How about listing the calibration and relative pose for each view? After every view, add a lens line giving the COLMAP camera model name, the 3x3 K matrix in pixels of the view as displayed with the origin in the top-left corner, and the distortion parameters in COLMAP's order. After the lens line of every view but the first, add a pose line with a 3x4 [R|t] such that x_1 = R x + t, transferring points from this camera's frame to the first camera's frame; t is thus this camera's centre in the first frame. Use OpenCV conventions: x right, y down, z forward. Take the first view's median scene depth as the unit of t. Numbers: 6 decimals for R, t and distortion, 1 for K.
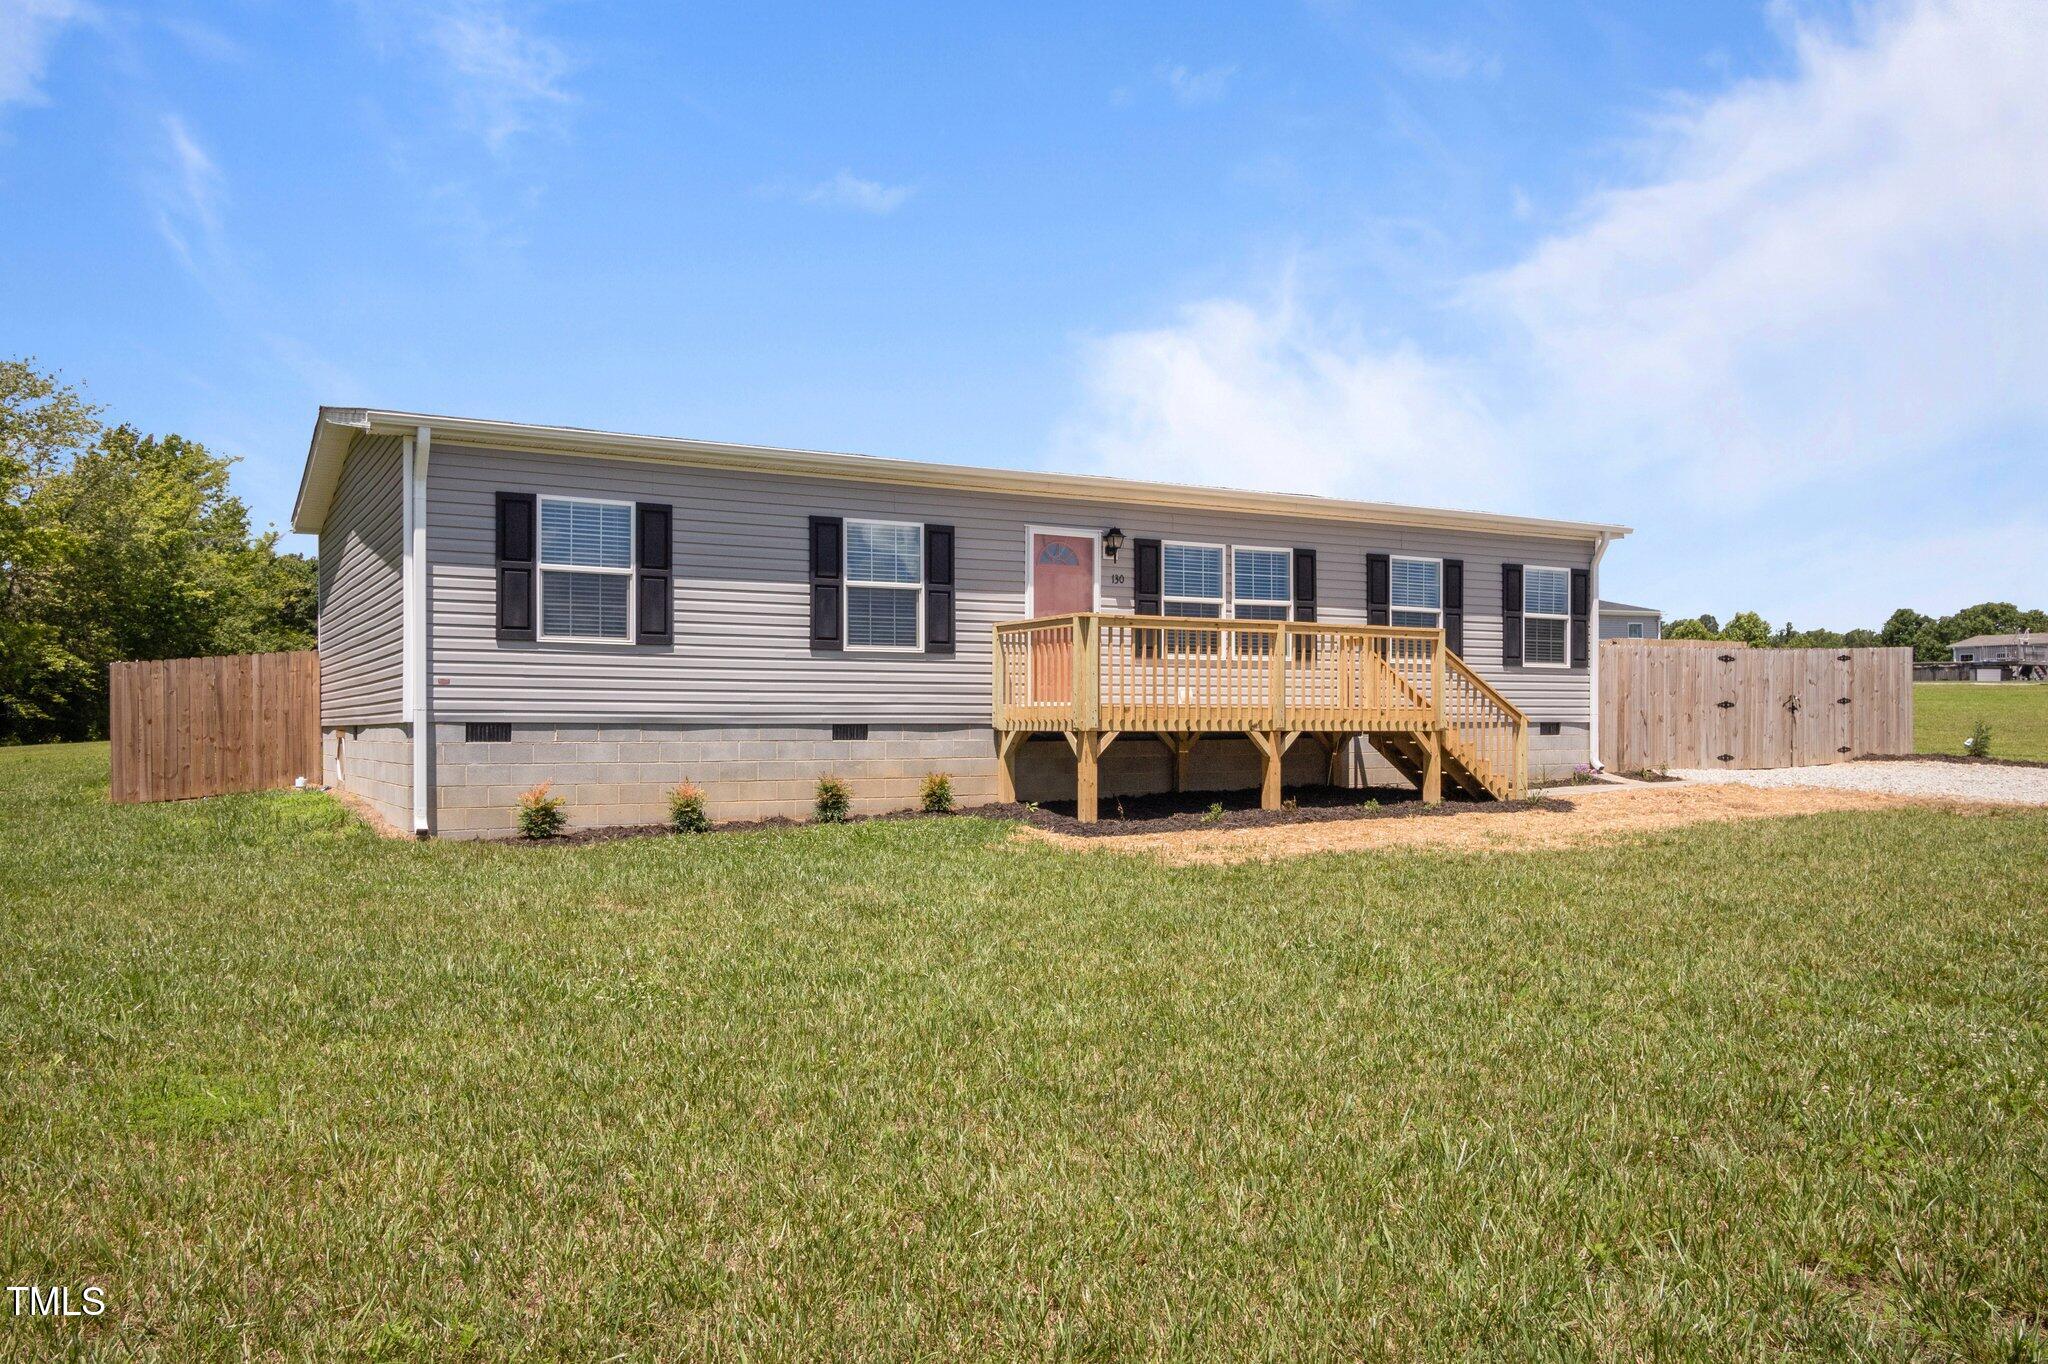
lens RADIAL K [[1589.5, 0, 1024.0], [0, 1589.5, 682.0], [0, 0, 1]] dist [-0.008093, -0.003919]
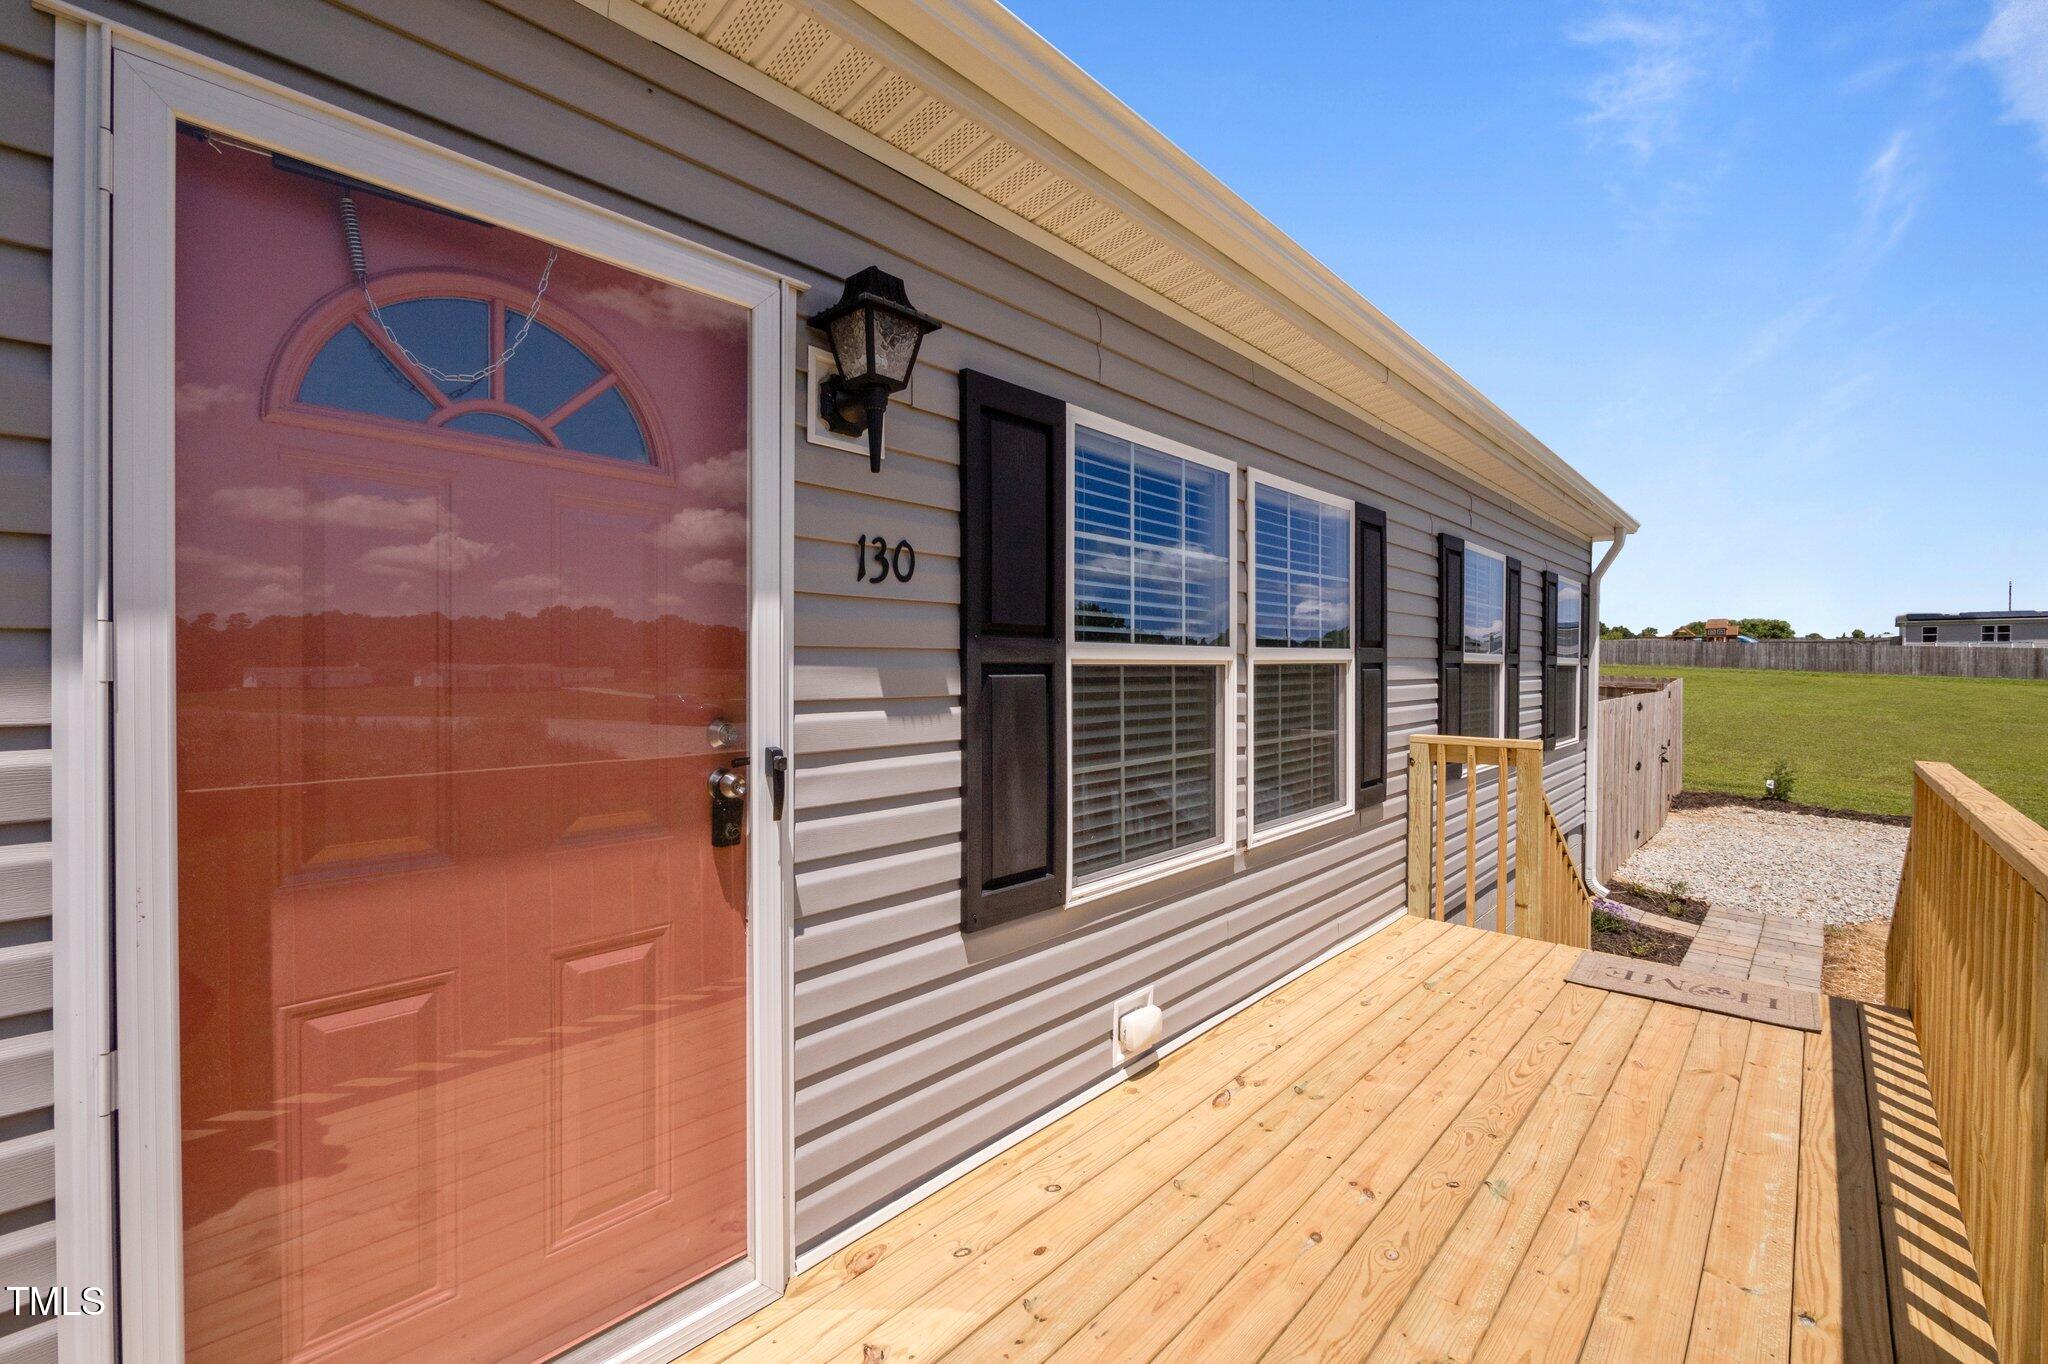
lens RADIAL K [[863.1, 0, 1024.0], [0, 863.1, 682.0], [0, 0, 1]] dist [-0.004668, 0.000782]
pose [[0.951010, -0.013721, 0.308855, 0.041852], [0.005617, 0.999617, 0.027114, -0.052426], [-0.309109, -0.024051, 0.950723, 0.889543]]
